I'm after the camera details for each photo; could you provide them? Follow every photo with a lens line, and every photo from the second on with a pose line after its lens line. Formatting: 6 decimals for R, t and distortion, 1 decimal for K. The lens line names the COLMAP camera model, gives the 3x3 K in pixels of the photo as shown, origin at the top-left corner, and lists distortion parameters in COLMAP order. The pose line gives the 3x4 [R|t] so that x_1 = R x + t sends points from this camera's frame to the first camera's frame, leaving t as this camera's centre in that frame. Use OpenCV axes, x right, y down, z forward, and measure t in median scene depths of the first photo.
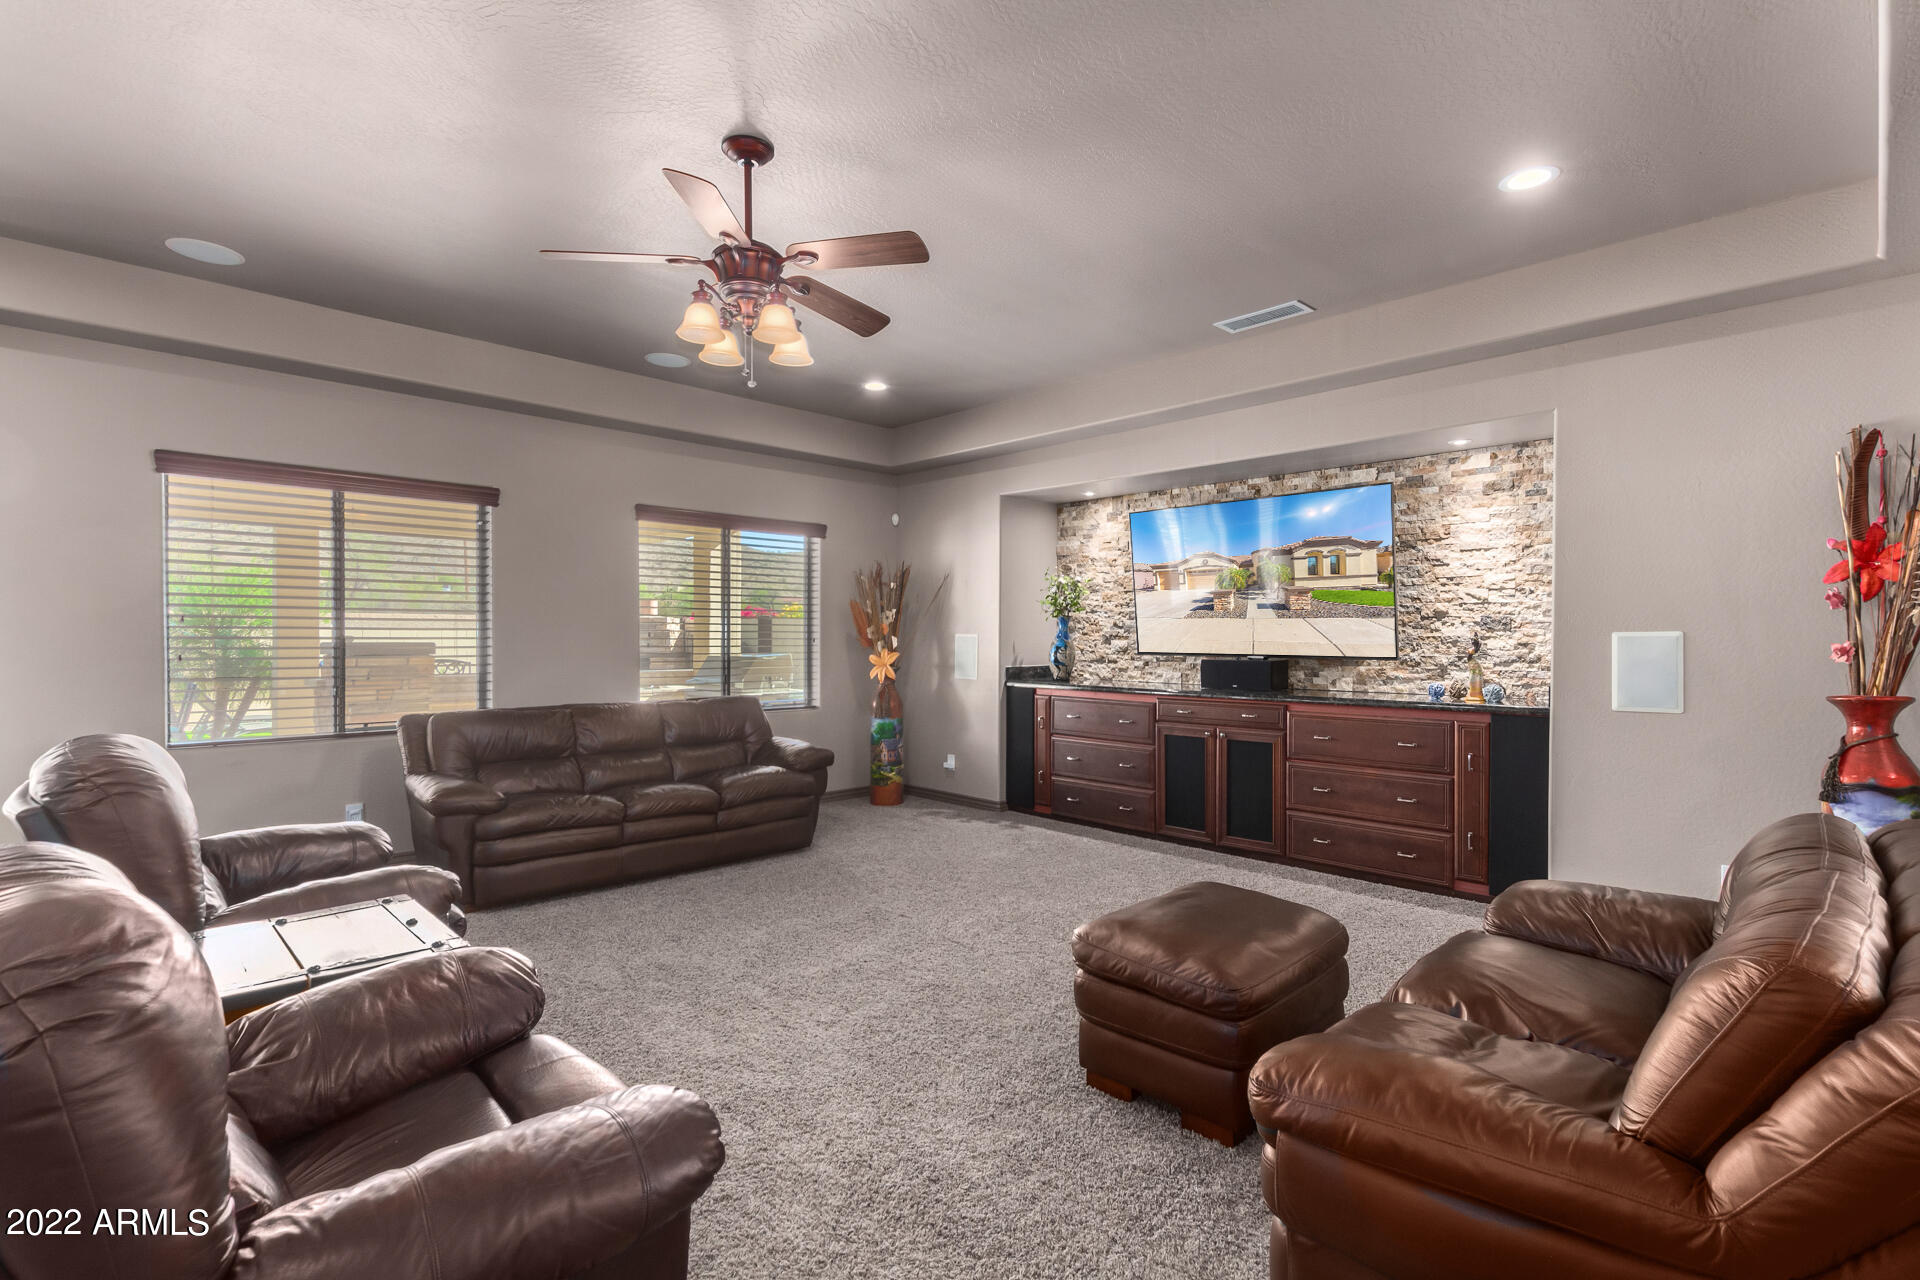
lens RADIAL K [[895.1, 0, 956.1], [0, 895.1, 647.6], [0, 0, 1]] dist [0.005732, 0.000178]
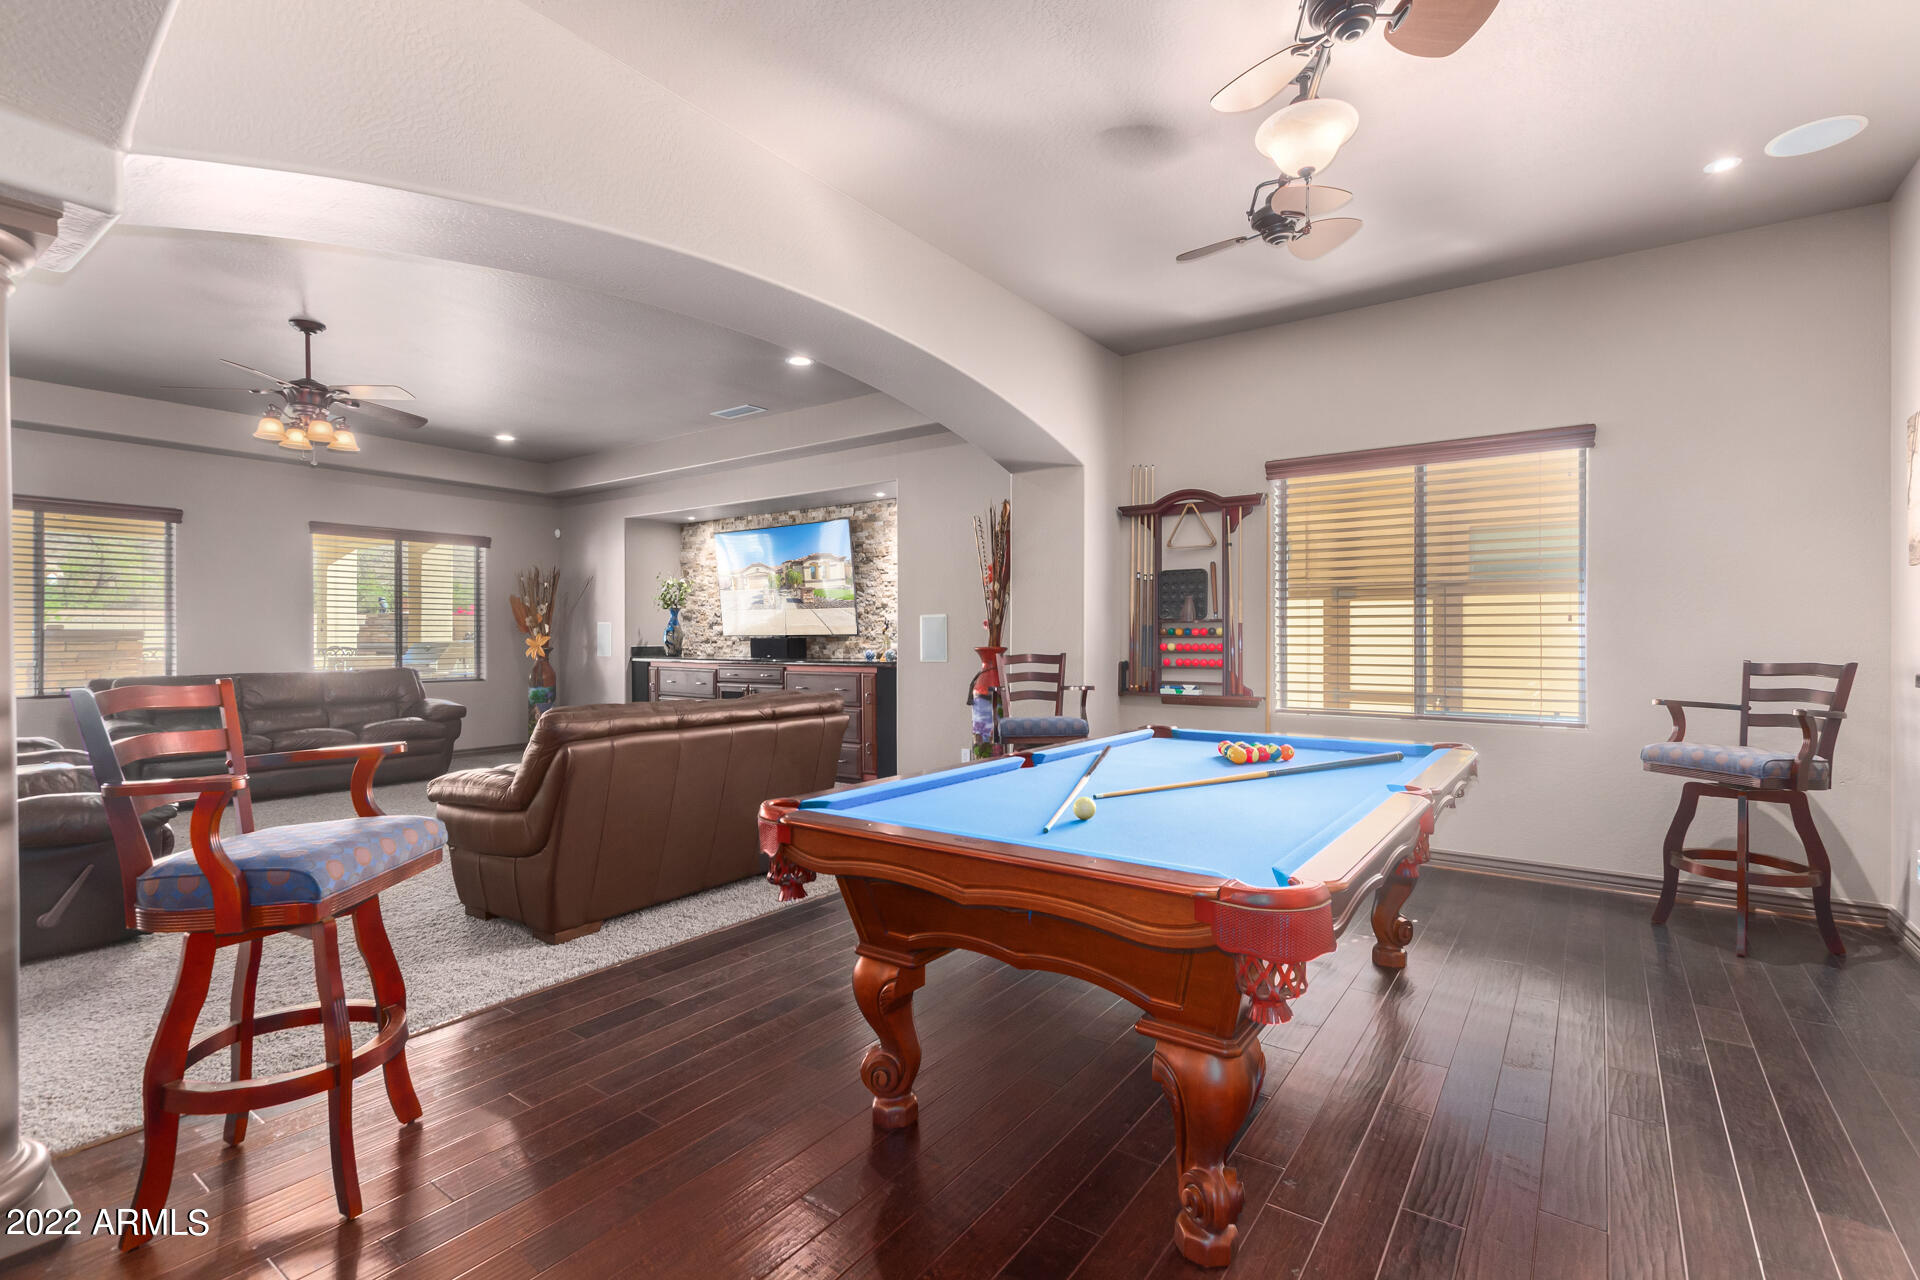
lens RADIAL K [[895.1, 0, 958.4], [0, 895.1, 631.1], [0, 0, 1]] dist [0.005732, 0.000178]
pose [[0.986113, -0.003779, 0.166032, 0.337447], [0.007082, 0.999789, -0.019303, 0.029615], [-0.165924, 0.020211, 0.985931, -0.420211]]
